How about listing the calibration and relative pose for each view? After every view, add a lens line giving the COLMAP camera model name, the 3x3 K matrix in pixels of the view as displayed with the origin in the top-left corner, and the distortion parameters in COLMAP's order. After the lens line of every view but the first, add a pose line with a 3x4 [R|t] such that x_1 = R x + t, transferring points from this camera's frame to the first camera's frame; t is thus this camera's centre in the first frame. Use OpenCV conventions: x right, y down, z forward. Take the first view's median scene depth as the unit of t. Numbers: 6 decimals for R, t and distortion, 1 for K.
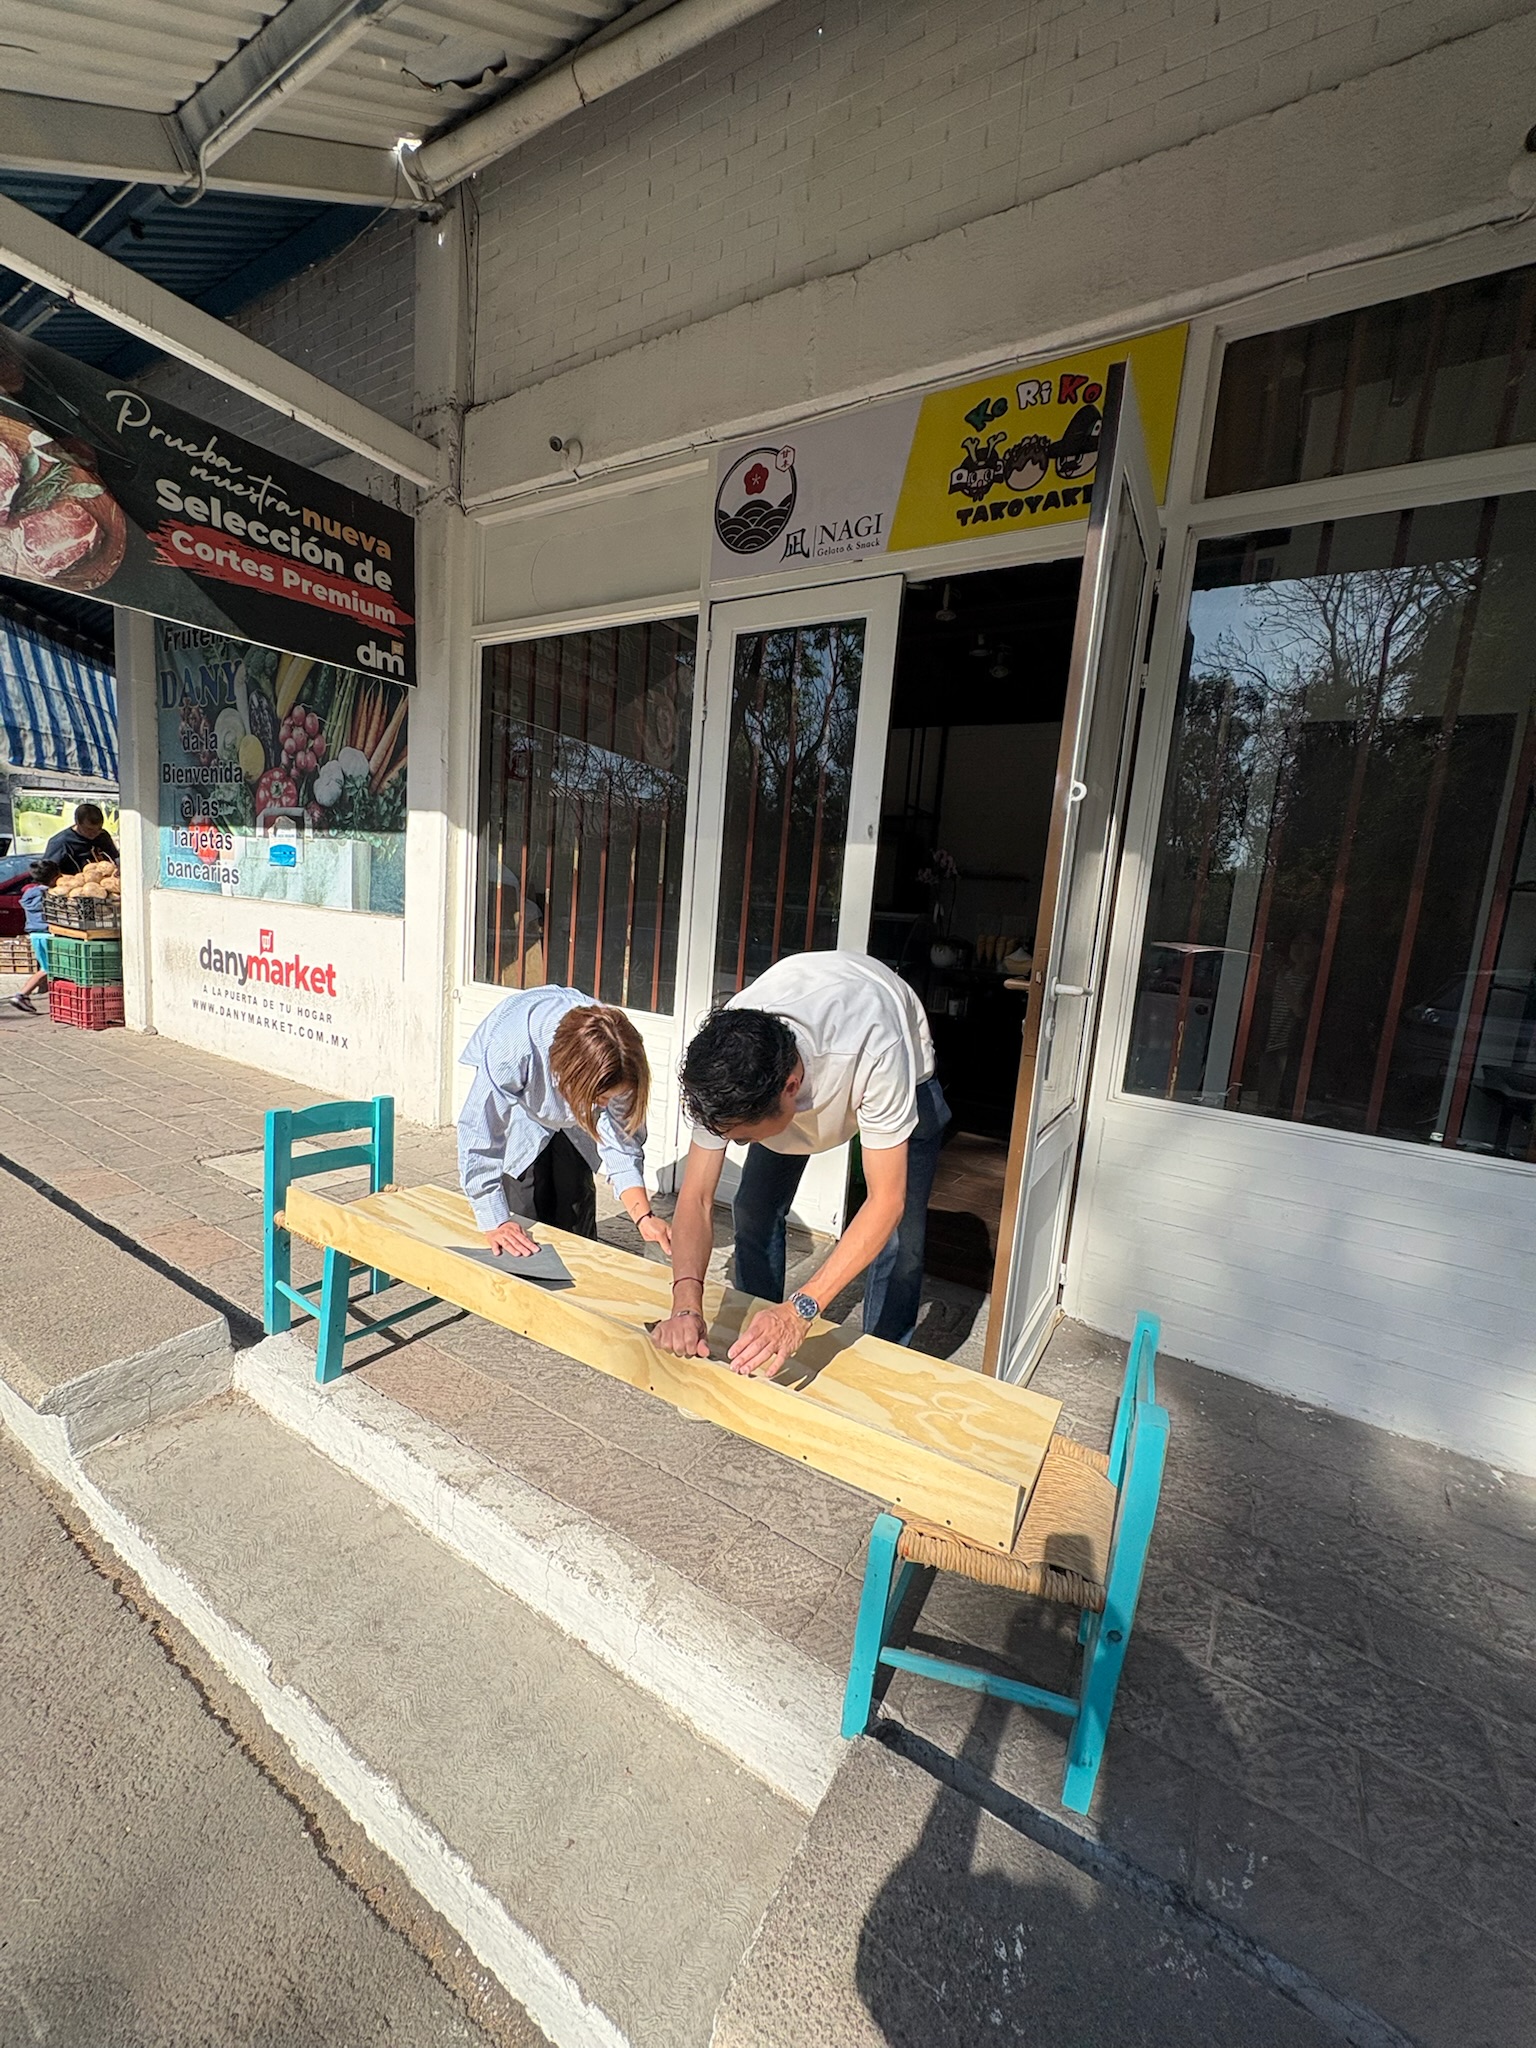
lens RADIAL K [[815.3, 0, 760.2], [0, 815.3, 1037.8], [0, 0, 1]] dist [-0.002563, -0.000998]
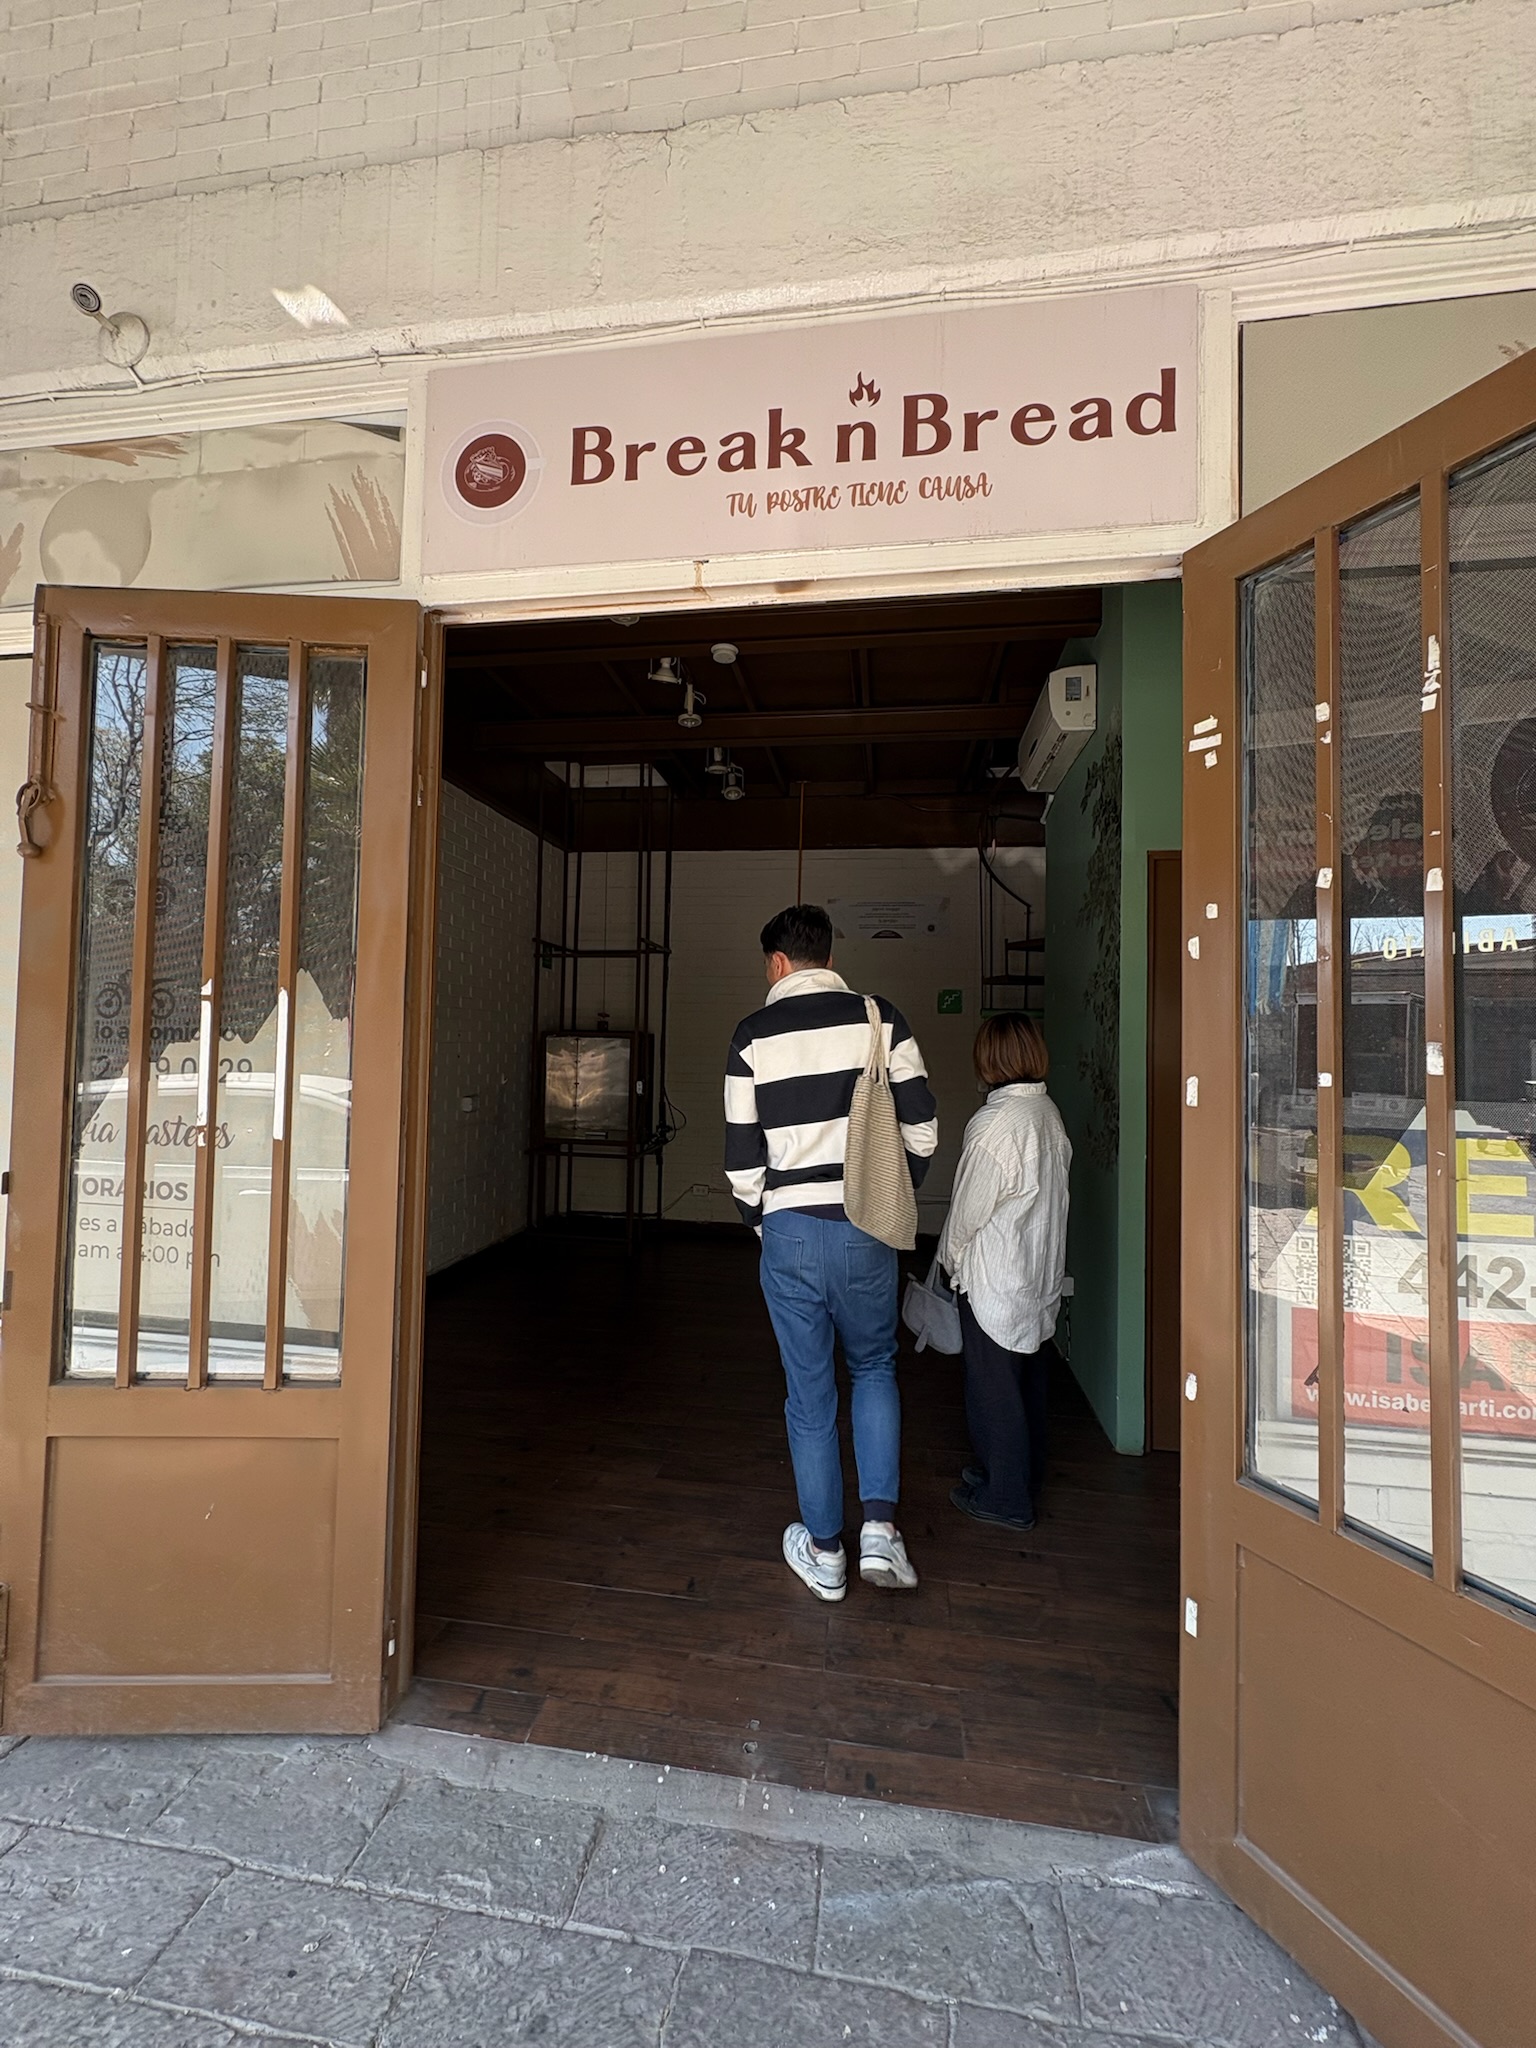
lens RADIAL K [[815.3, 0, 772.1], [0, 815.3, 1023.3], [0, 0, 1]] dist [-0.002563, -0.000998]
pose [[0.914149, -0.047908, 0.402538, -0.089506], [0.113518, 0.983517, -0.140743, -0.158338], [-0.389160, 0.174355, 0.904519, 0.494679]]
